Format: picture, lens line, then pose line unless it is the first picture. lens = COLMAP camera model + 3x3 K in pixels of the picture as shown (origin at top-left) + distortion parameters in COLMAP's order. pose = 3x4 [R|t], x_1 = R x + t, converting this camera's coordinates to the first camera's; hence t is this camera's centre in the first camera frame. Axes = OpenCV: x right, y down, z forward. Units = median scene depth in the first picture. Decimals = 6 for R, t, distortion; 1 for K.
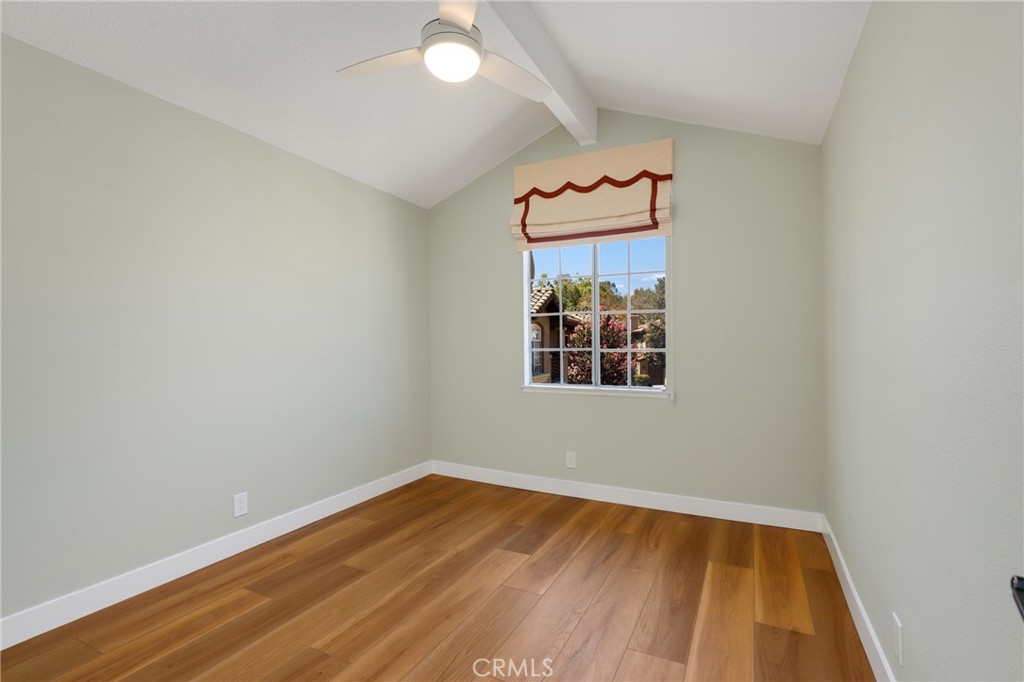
lens RADIAL K [[470.8, 0, 505.6], [0, 470.8, 347.5], [0, 0, 1]] dist [-0.003282, -0.000235]
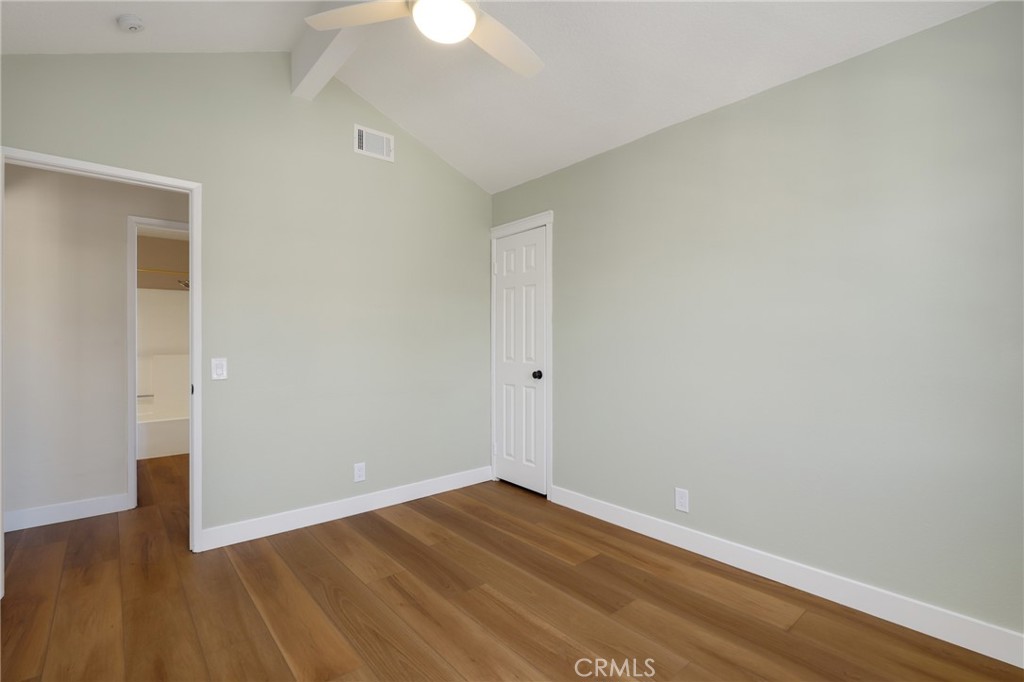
lens RADIAL K [[470.8, 0, 511.8], [0, 470.8, 339.1], [0, 0, 1]] dist [-0.003282, -0.000235]
pose [[-0.368901, 0.000593, -0.929469, 0.545640], [-0.003048, 0.999994, 0.001848, 0.002814], [0.929464, 0.003515, -0.368897, 1.196473]]
